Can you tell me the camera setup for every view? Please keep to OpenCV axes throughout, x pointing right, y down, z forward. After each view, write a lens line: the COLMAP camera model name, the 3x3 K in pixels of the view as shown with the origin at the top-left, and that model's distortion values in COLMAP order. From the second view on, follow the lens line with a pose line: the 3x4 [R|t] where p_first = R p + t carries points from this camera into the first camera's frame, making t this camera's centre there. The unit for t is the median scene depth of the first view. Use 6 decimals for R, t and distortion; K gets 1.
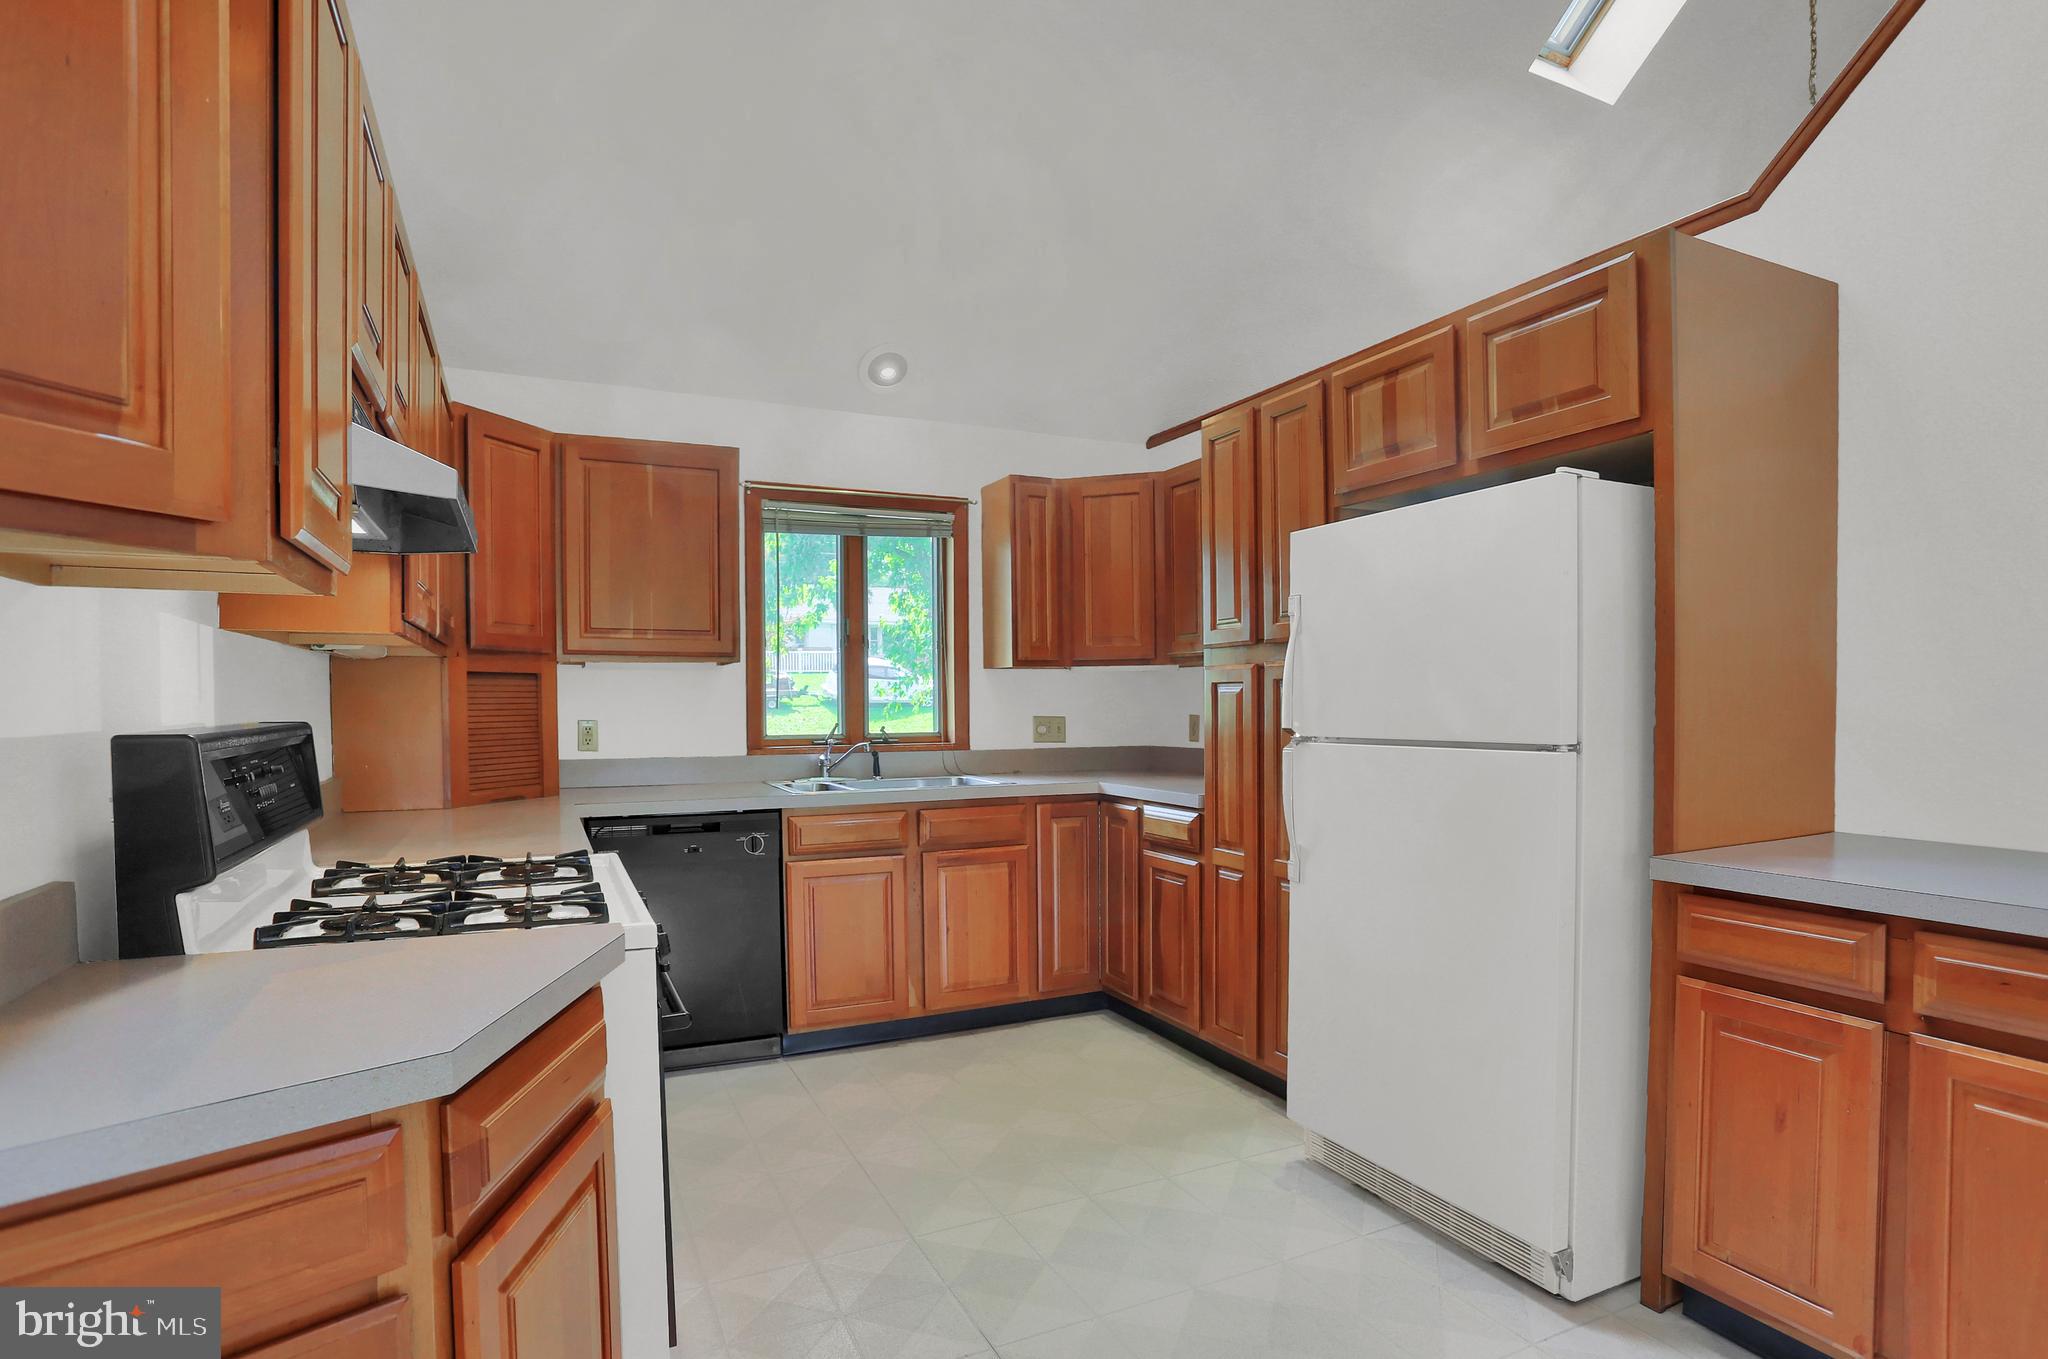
lens RADIAL K [[1045.5, 0, 1011.6], [0, 1045.5, 725.5], [0, 0, 1]] dist [-0.050267, 0.001728]
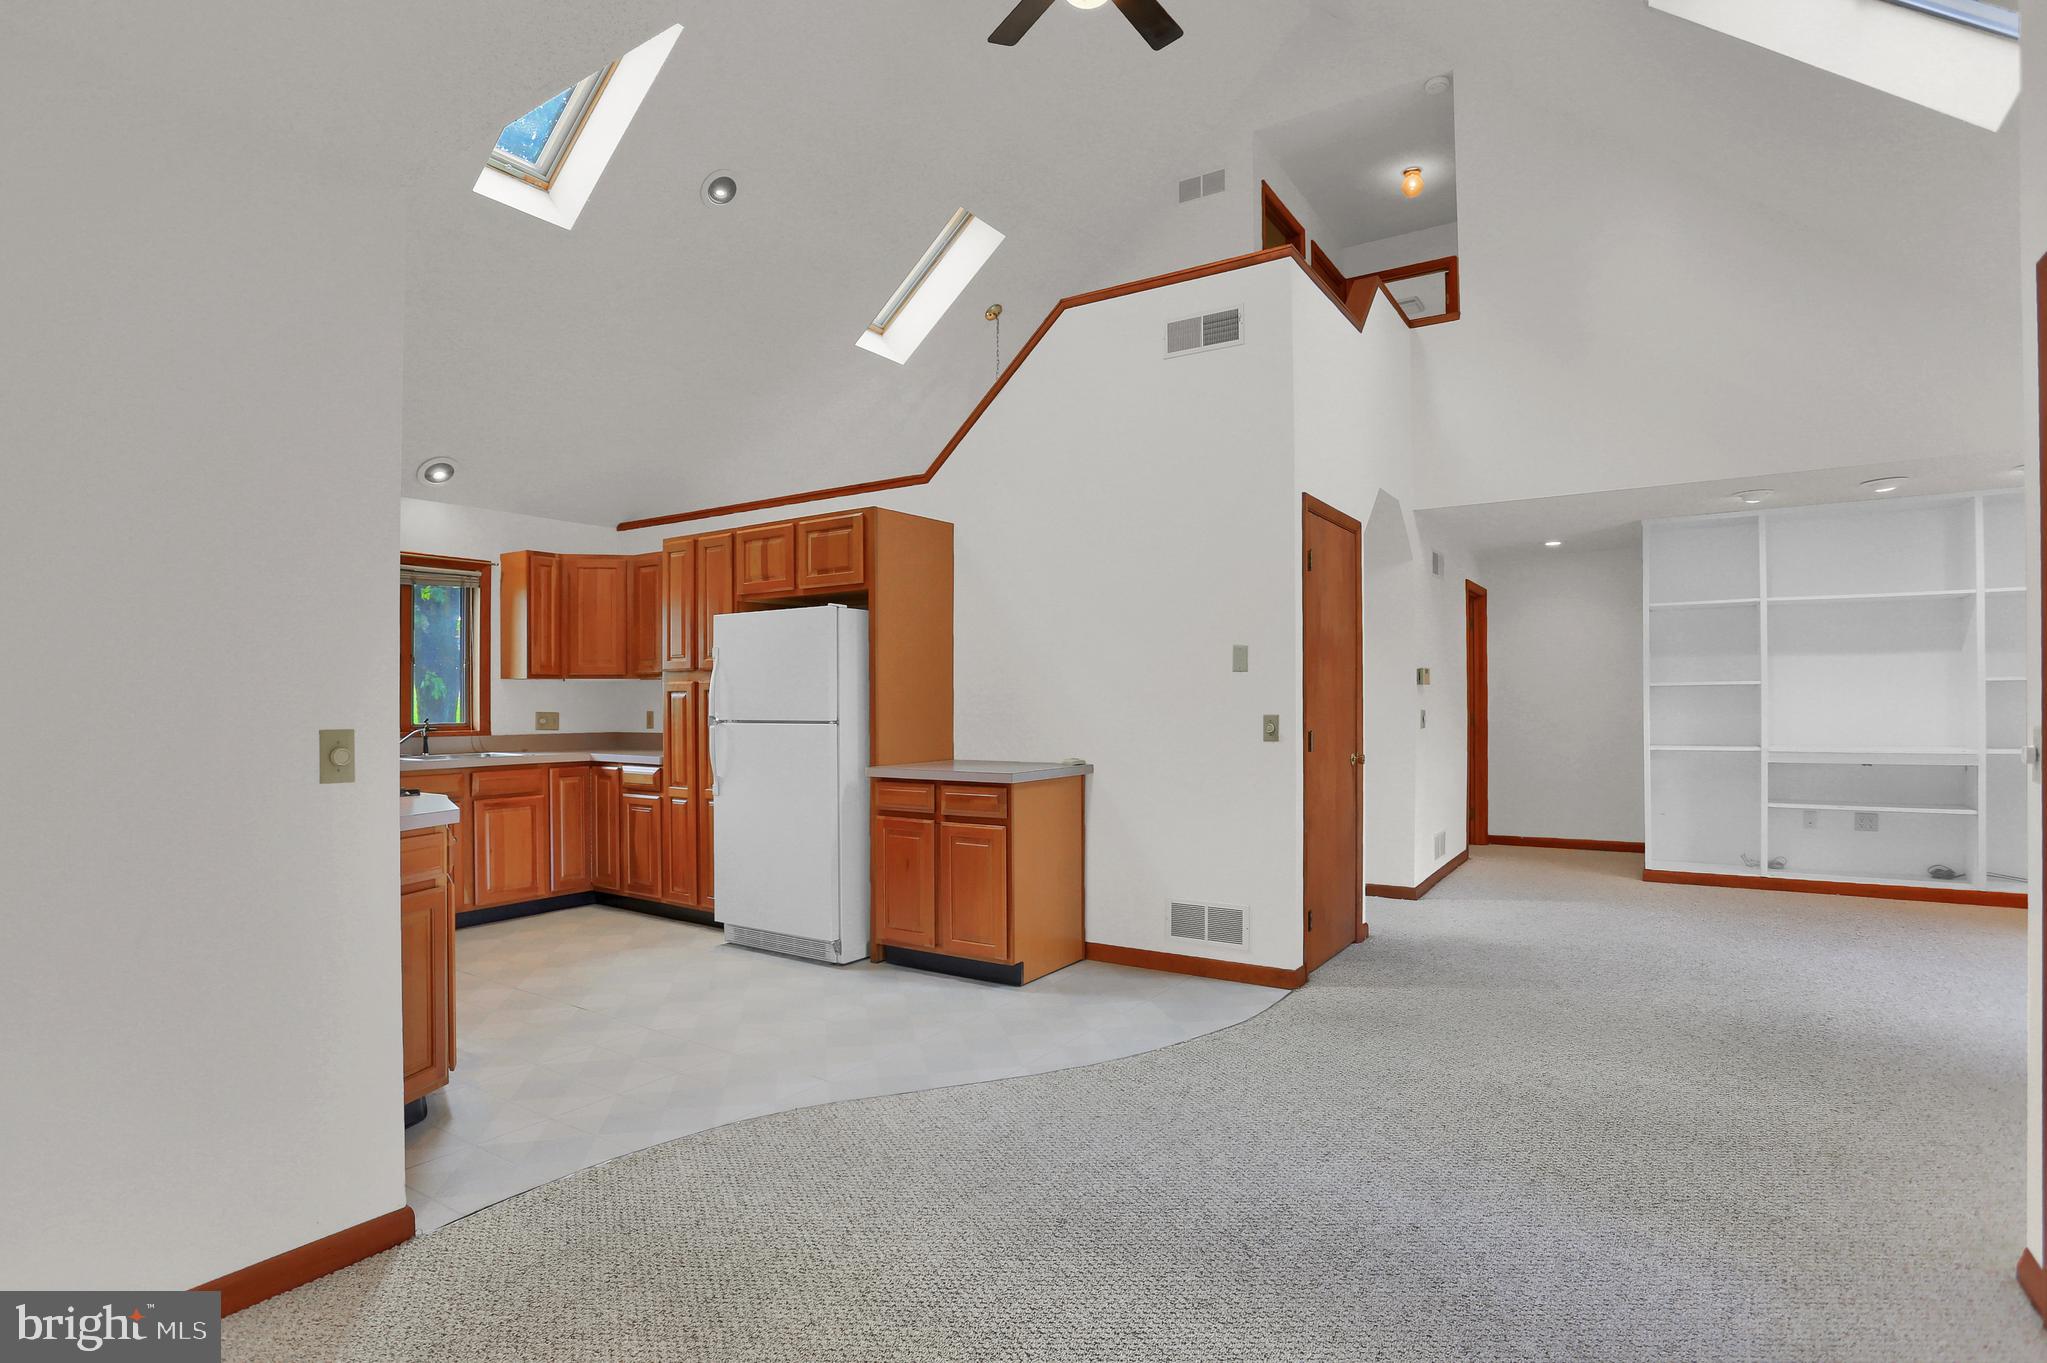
lens RADIAL K [[1006.9, 0, 1020.6], [0, 1006.9, 705.7], [0, 0, 1]] dist [-0.065699, 0.028203]
pose [[0.847353, 0.002623, 0.531024, -0.181883], [0.007853, 0.999817, -0.017470, 0.015409], [-0.530972, 0.018973, 0.847177, -0.675454]]
